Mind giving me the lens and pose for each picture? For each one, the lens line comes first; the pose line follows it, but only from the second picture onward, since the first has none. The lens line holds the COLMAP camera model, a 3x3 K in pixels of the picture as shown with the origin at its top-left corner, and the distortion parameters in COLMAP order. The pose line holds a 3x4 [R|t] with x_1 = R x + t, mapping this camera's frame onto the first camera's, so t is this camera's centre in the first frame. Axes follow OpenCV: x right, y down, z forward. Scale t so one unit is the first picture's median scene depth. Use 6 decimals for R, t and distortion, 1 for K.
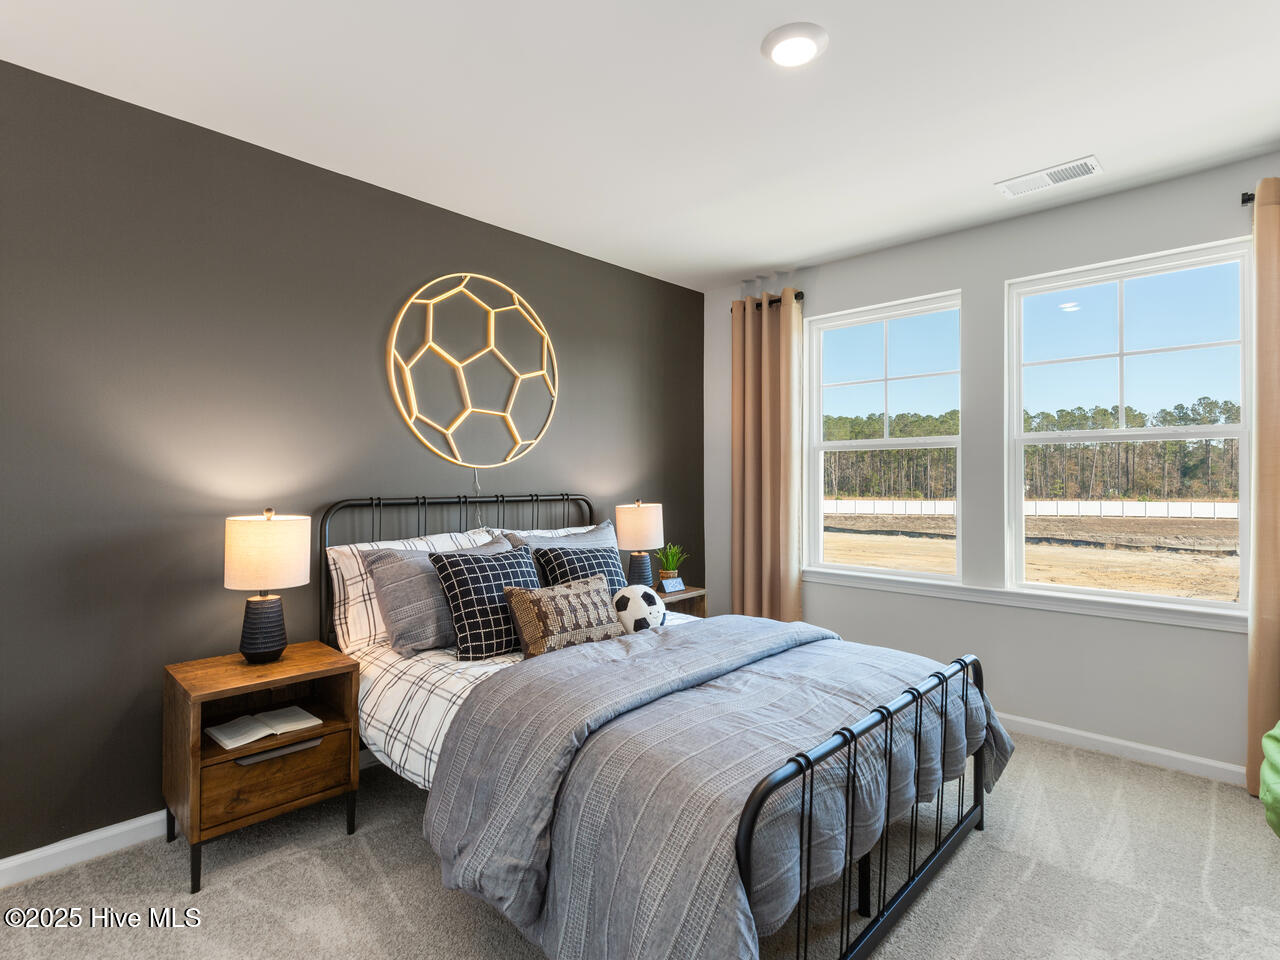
lens RADIAL K [[648.3, 0, 639.9], [0, 648.3, 474.8], [0, 0, 1]] dist [0.000848, 0.000404]
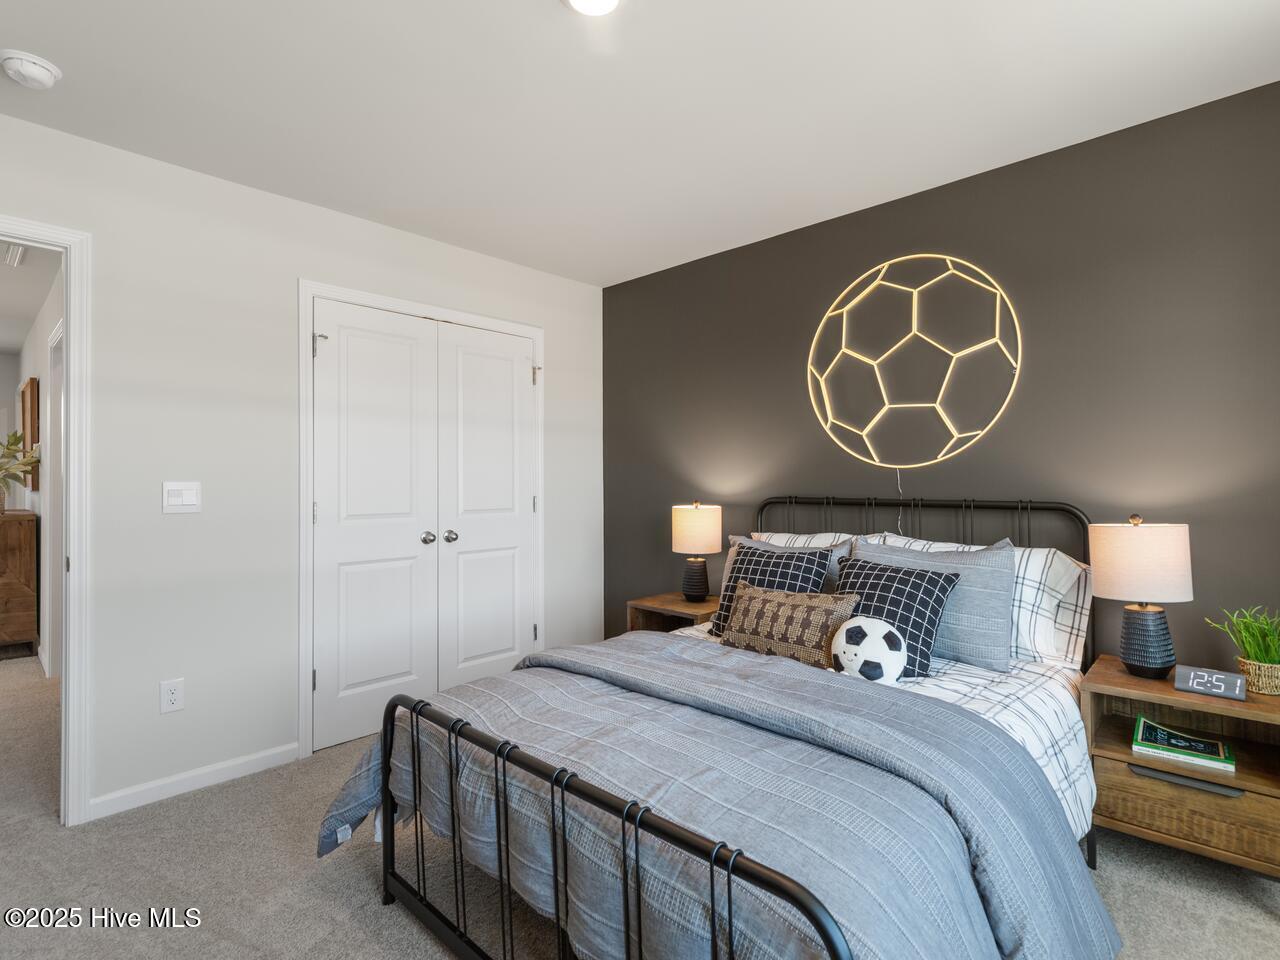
lens RADIAL K [[648.3, 0, 639.9], [0, 648.3, 474.8], [0, 0, 1]] dist [0.000848, 0.000404]
pose [[-0.003853, -0.013963, -0.999895, 0.708198], [0.006359, 0.999882, -0.013988, 0.009376], [0.999972, -0.006412, -0.003764, 0.674932]]
